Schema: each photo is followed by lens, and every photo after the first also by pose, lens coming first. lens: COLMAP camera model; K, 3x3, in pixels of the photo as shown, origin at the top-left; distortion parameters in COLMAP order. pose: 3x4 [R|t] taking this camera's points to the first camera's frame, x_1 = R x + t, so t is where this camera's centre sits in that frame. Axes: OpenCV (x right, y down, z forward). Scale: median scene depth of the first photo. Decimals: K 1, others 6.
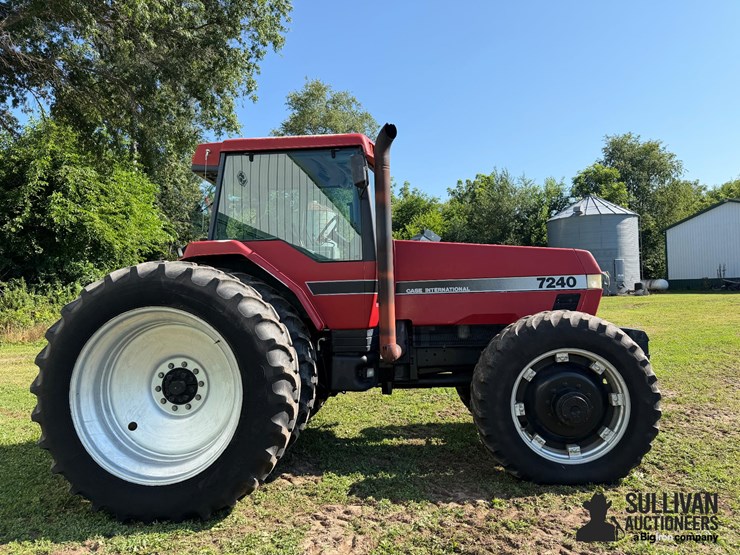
lens RADIAL K [[523.9, 0, 372.5], [0, 523.9, 289.5], [0, 0, 1]] dist [0.049250, -0.057054]
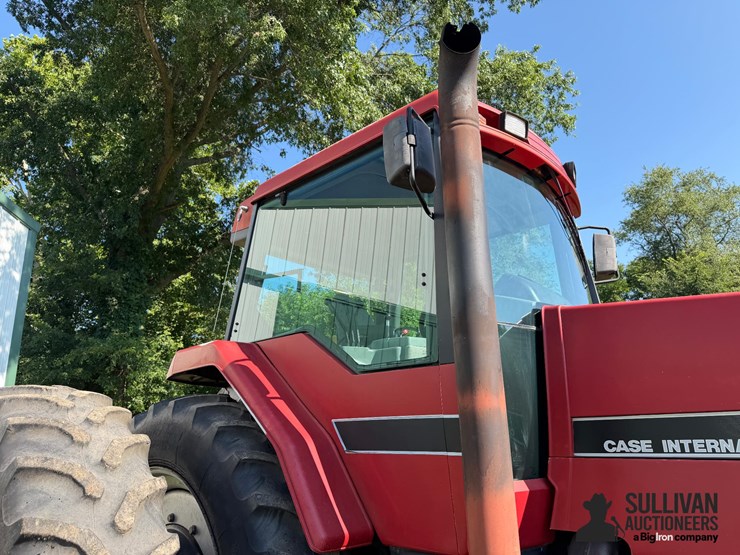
lens RADIAL K [[523.9, 0, 364.4], [0, 523.9, 272.7], [0, 0, 1]] dist [0.049250, -0.057054]
pose [[0.774795, -0.168466, -0.609354, 0.199776], [0.006068, 0.965780, -0.259290, -0.014339], [0.632183, 0.197200, 0.749304, 0.597557]]
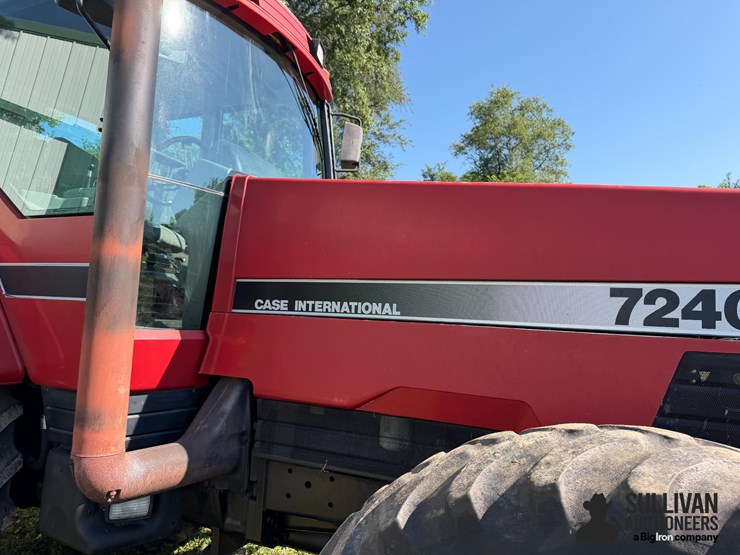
lens RADIAL K [[523.9, 0, 364.6], [0, 523.9, 278.4], [0, 0, 1]] dist [0.049250, -0.057054]
pose [[0.926667, 0.049079, -0.372666, 0.280017], [-0.071452, 0.996362, -0.046454, -0.003772], [0.369030, 0.069675, 0.926802, 0.639043]]
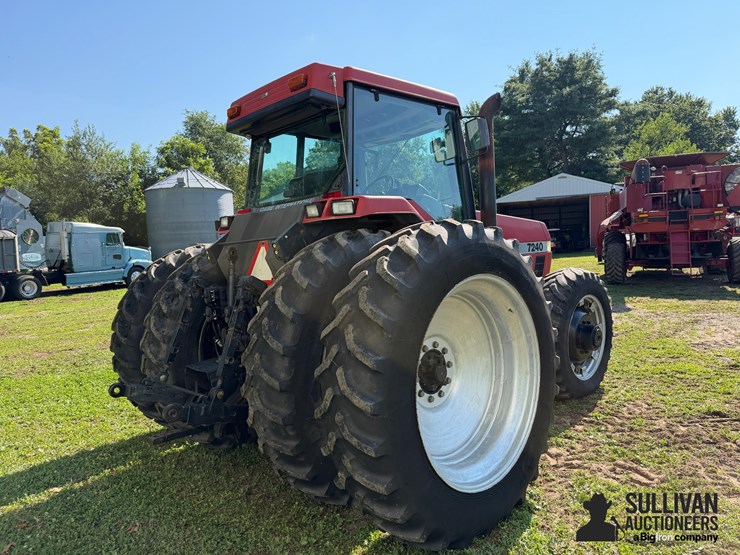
lens RADIAL K [[523.9, 0, 371.5], [0, 523.9, 283.7], [0, 0, 1]] dist [0.049250, -0.057054]
pose [[0.669306, -0.049946, 0.741307, -0.861499], [0.019775, 0.998582, 0.049426, 0.003604], [-0.742724, -0.018422, 0.669344, 0.441286]]
